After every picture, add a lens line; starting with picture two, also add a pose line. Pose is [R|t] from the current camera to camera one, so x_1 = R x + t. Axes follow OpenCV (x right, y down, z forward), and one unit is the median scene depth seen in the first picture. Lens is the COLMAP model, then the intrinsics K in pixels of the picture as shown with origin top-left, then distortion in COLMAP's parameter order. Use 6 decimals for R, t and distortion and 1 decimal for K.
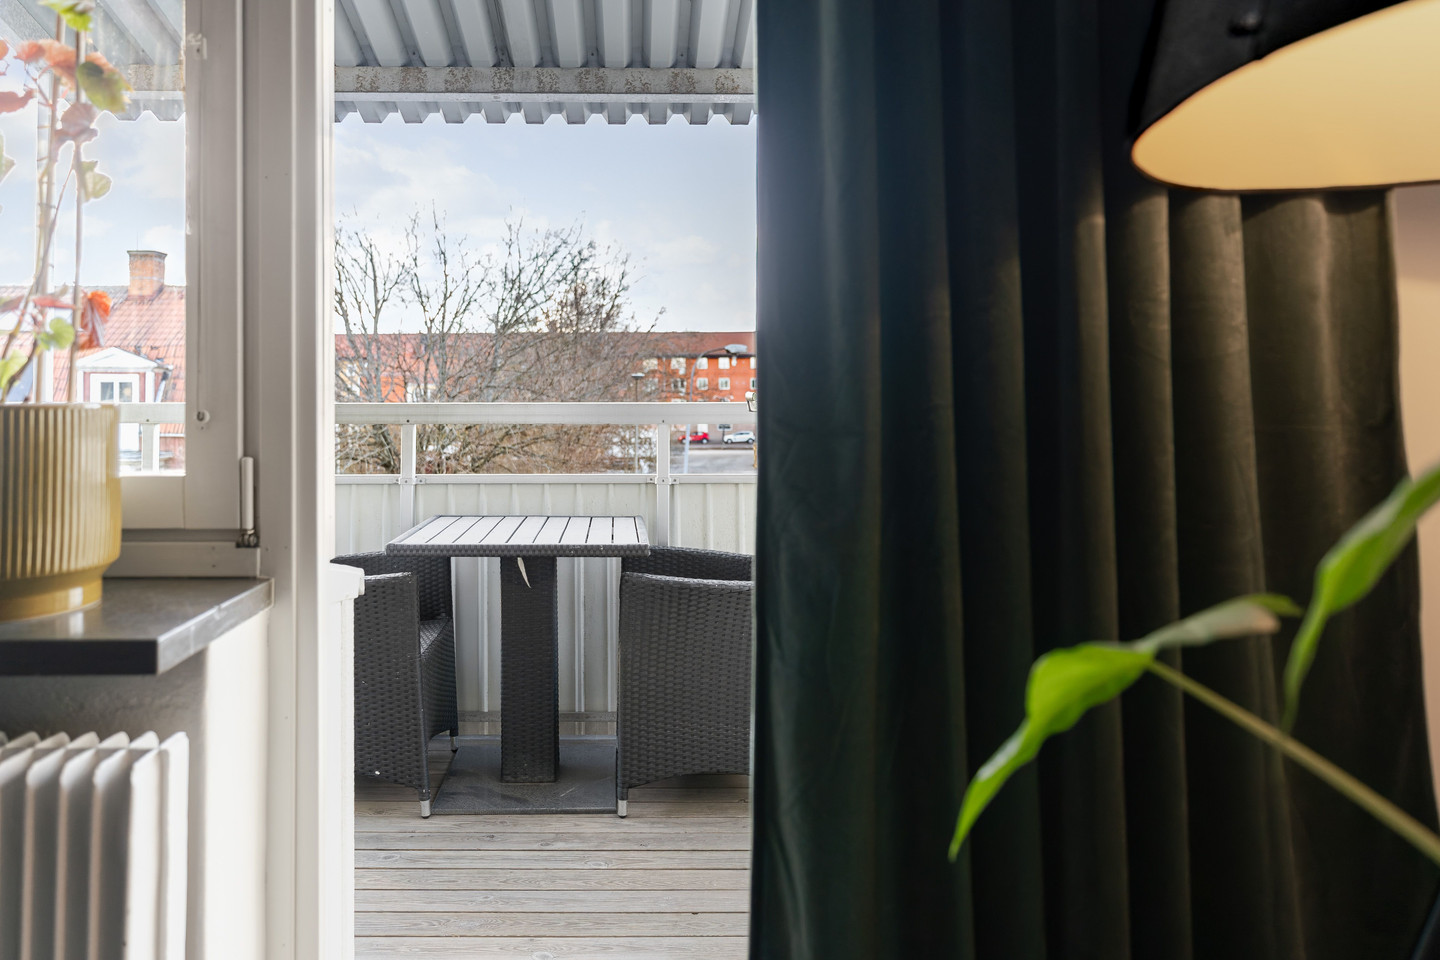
lens RADIAL K [[2106.8, 0, 720.0], [0, 2106.8, 480.0], [0, 0, 1]] dist [0.043221, 0.055968]
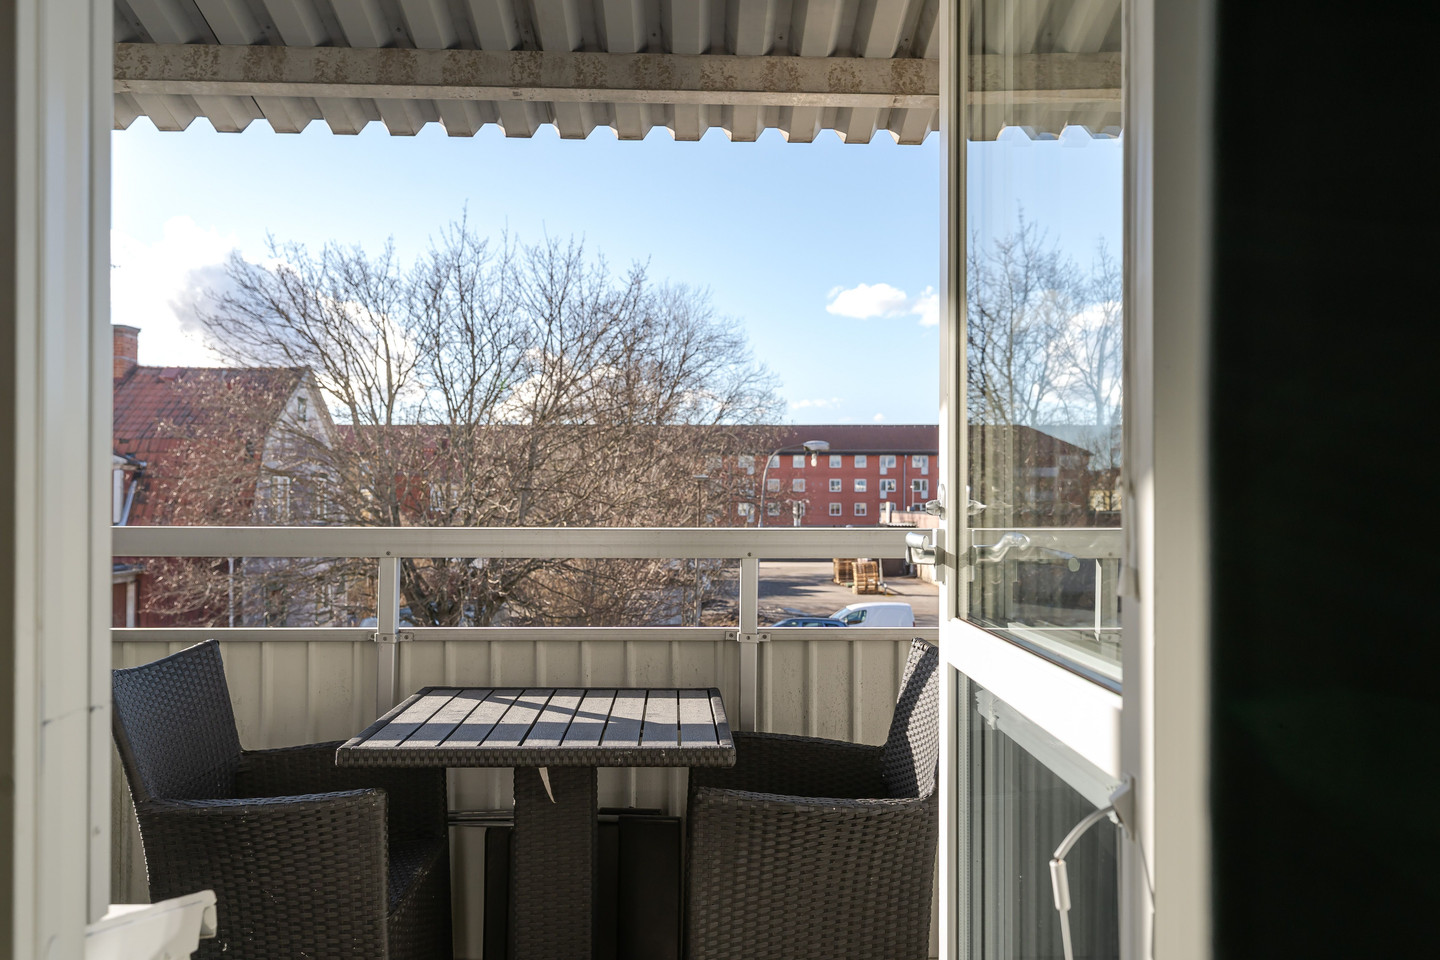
lens RADIAL K [[1153.8, 0, 720.0], [0, 1153.8, 480.0], [0, 0, 1]] dist [-0.002110, -0.000222]
pose [[0.999918, 0.006748, 0.010911, -0.036697], [-0.006601, 0.999888, -0.013468, -0.042483], [-0.011001, 0.013395, 0.999850, 0.542609]]
